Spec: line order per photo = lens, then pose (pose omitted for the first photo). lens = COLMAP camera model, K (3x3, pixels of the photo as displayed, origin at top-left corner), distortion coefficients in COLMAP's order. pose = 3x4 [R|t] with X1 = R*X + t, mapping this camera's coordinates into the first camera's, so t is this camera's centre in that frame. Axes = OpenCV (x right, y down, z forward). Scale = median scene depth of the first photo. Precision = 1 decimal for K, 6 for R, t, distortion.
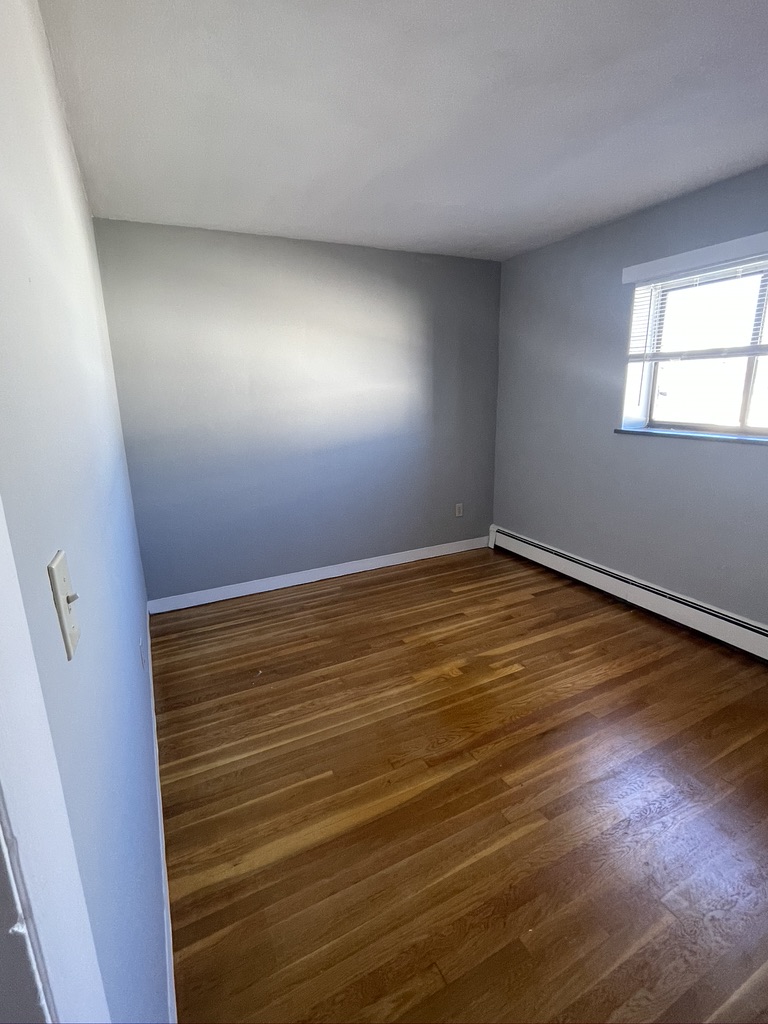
lens RADIAL K [[486.1, 0, 389.1], [0, 486.1, 512.2], [0, 0, 1]] dist [-0.003244, -0.001025]
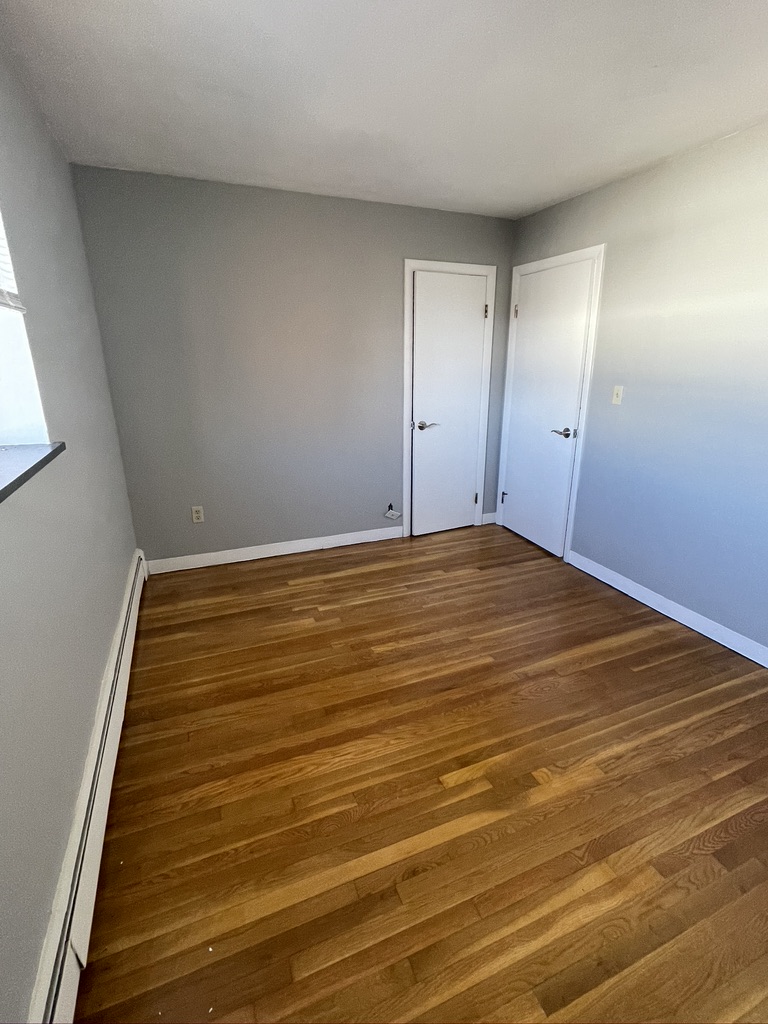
lens RADIAL K [[486.1, 0, 389.1], [0, 486.1, 512.2], [0, 0, 1]] dist [-0.003244, -0.001025]
pose [[-0.996846, -0.010017, 0.078727, 0.303572], [0.034669, 0.837376, 0.545527, -0.369161], [-0.071389, 0.546536, -0.834387, 1.386249]]
